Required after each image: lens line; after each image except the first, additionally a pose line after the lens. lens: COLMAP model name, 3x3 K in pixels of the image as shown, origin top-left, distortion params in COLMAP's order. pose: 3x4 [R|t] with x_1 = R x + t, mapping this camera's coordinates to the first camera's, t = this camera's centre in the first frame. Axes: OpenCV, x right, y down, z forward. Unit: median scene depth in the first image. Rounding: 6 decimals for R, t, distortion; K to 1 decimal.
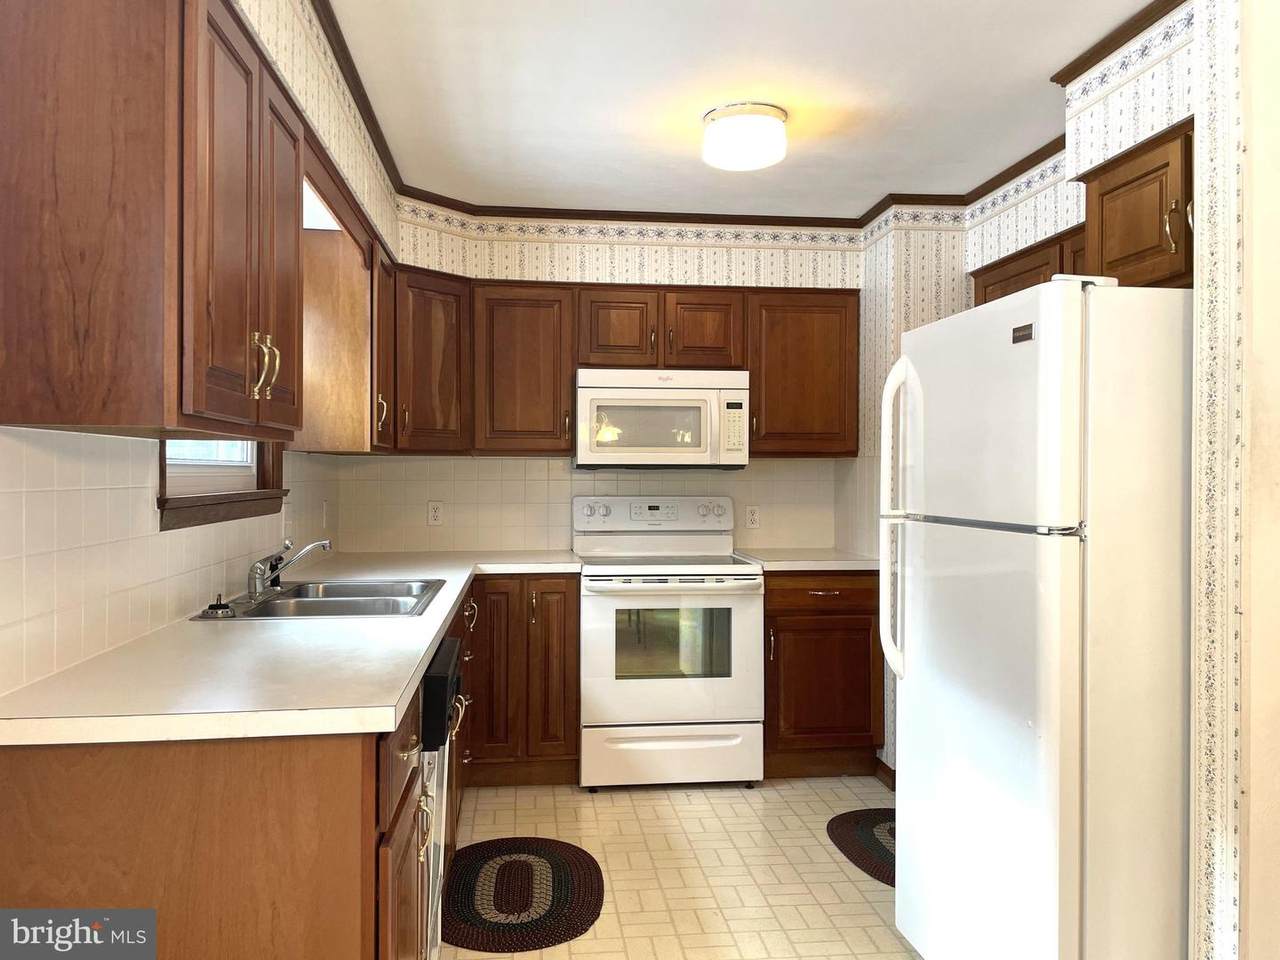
lens RADIAL K [[957.3, 0, 639.4], [0, 957.3, 467.3], [0, 0, 1]] dist [0.073228, -0.097908]
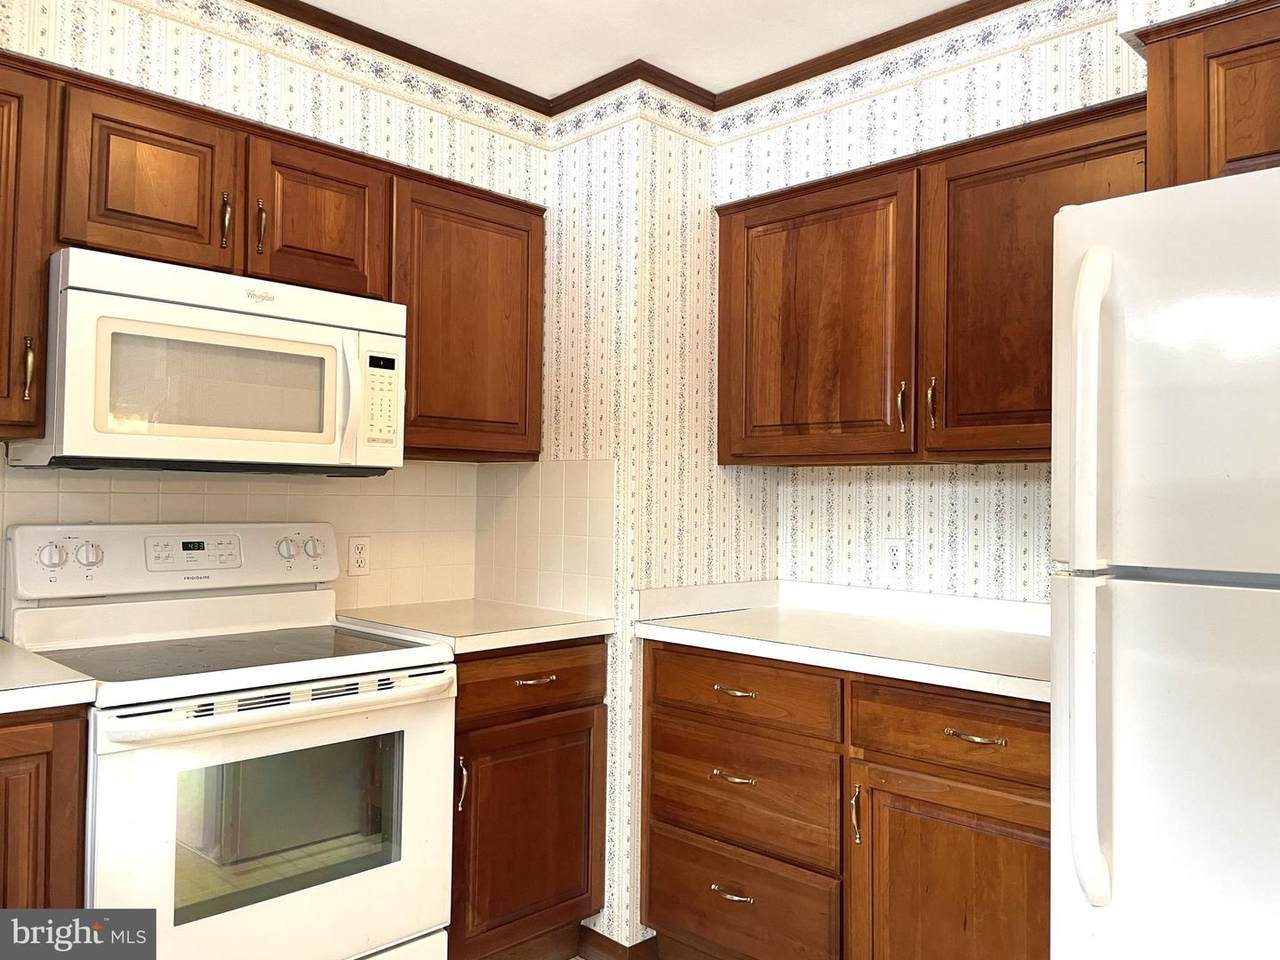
lens RADIAL K [[957.3, 0, 639.4], [0, 957.3, 467.3], [0, 0, 1]] dist [0.073228, -0.097908]
pose [[0.781989, 0.026899, 0.622711, -0.134479], [-0.015796, 0.999603, -0.023343, 0.008301], [-0.623092, 0.008418, 0.782104, 0.462619]]
